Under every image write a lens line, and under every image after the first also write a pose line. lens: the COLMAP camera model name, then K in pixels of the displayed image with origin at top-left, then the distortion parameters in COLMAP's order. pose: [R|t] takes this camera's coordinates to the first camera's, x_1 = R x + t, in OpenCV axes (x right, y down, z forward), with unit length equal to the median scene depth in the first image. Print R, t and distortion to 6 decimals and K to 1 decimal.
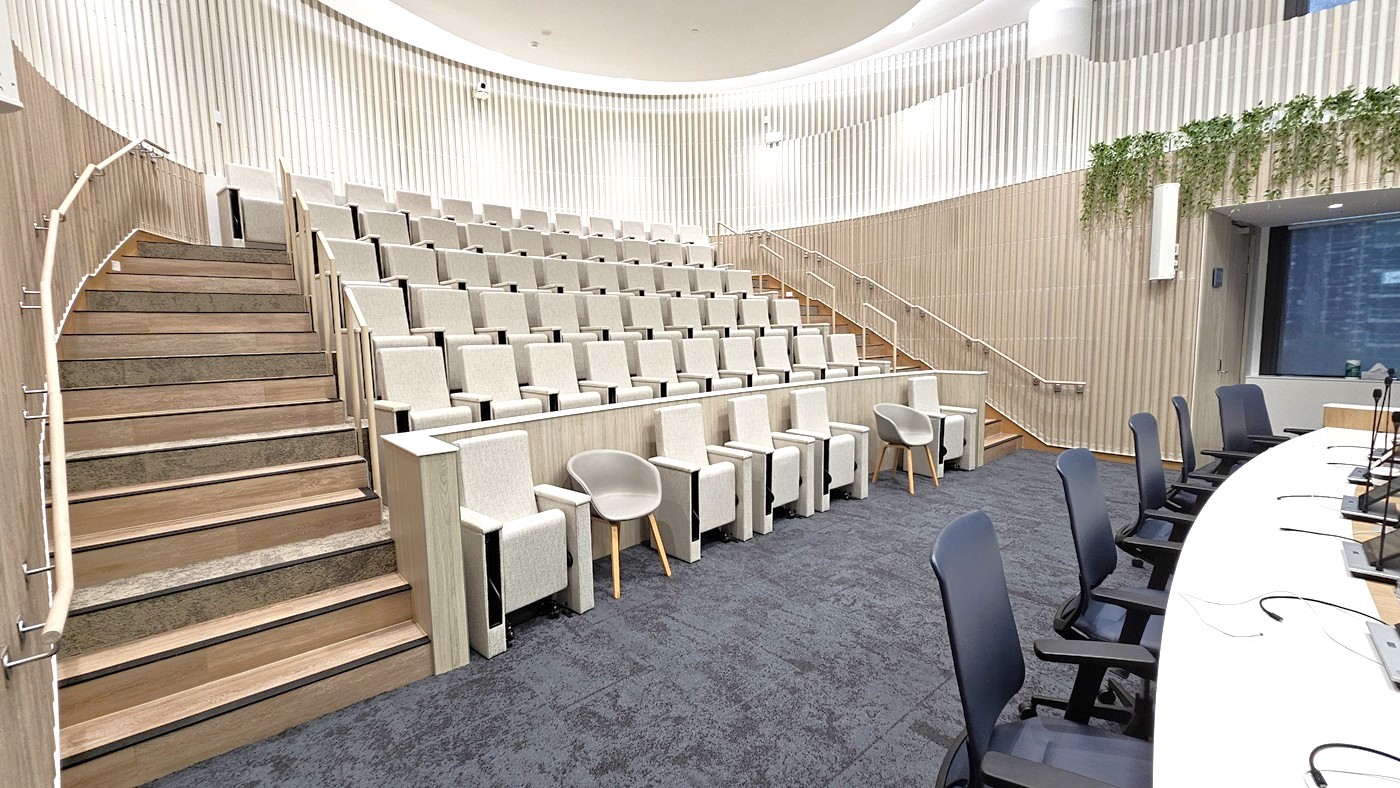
lens RADIAL K [[570.1, 0, 695.8], [0, 570.1, 391.5], [0, 0, 1]] dist [0.000516, -0.002581]
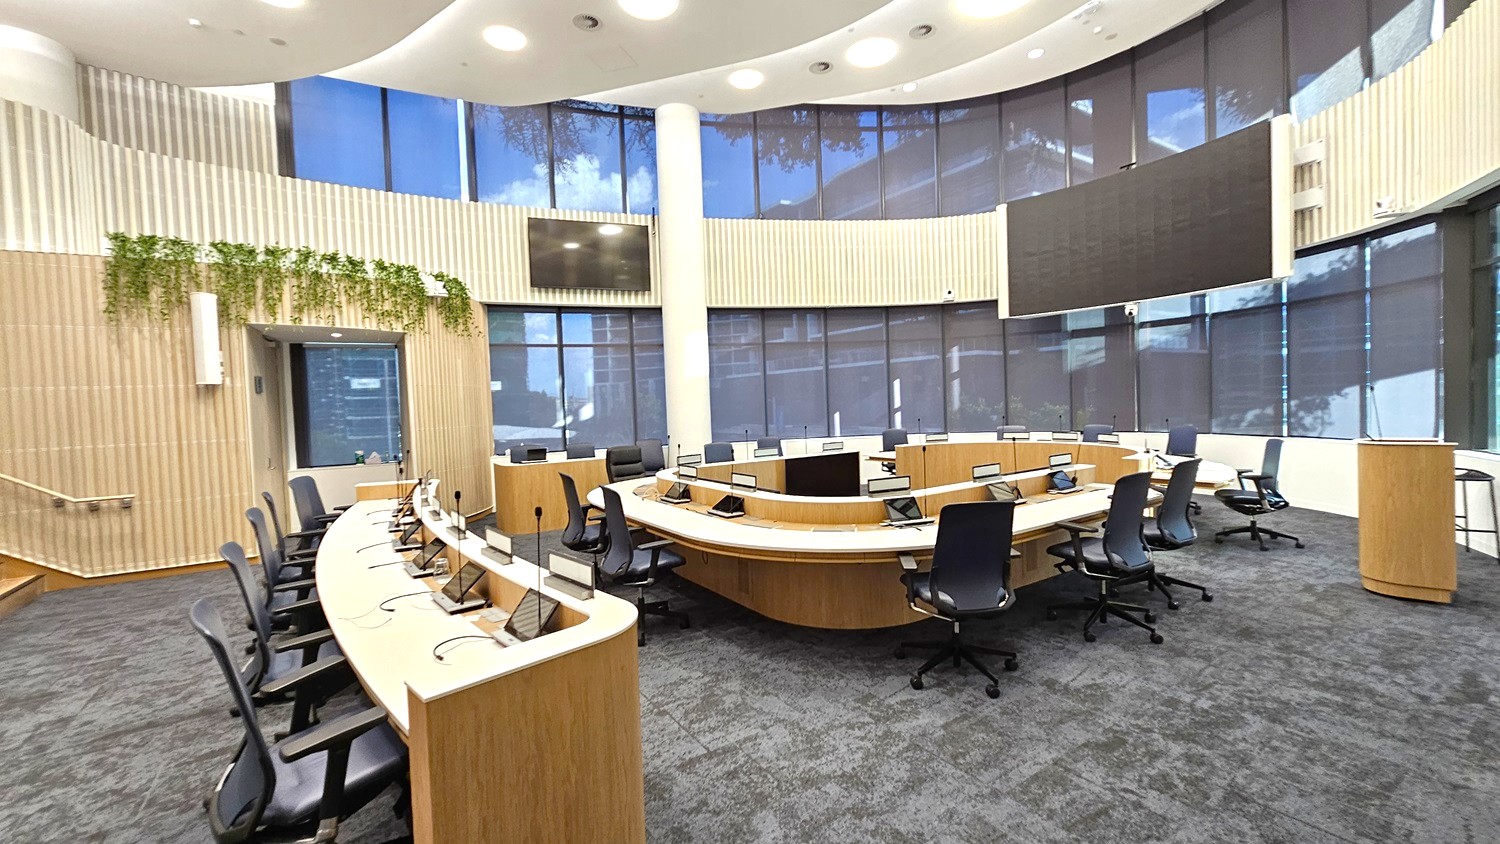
lens RADIAL K [[610.3, 0, 747.0], [0, 610.3, 424.0], [0, 0, 1]] dist [-0.004241, -0.000176]
pose [[0.121637, -0.017456, 0.992421, -0.160030], [0.132155, 0.991228, 0.001237, 0.000041], [-0.983737, 0.131003, 0.122877, -0.079349]]
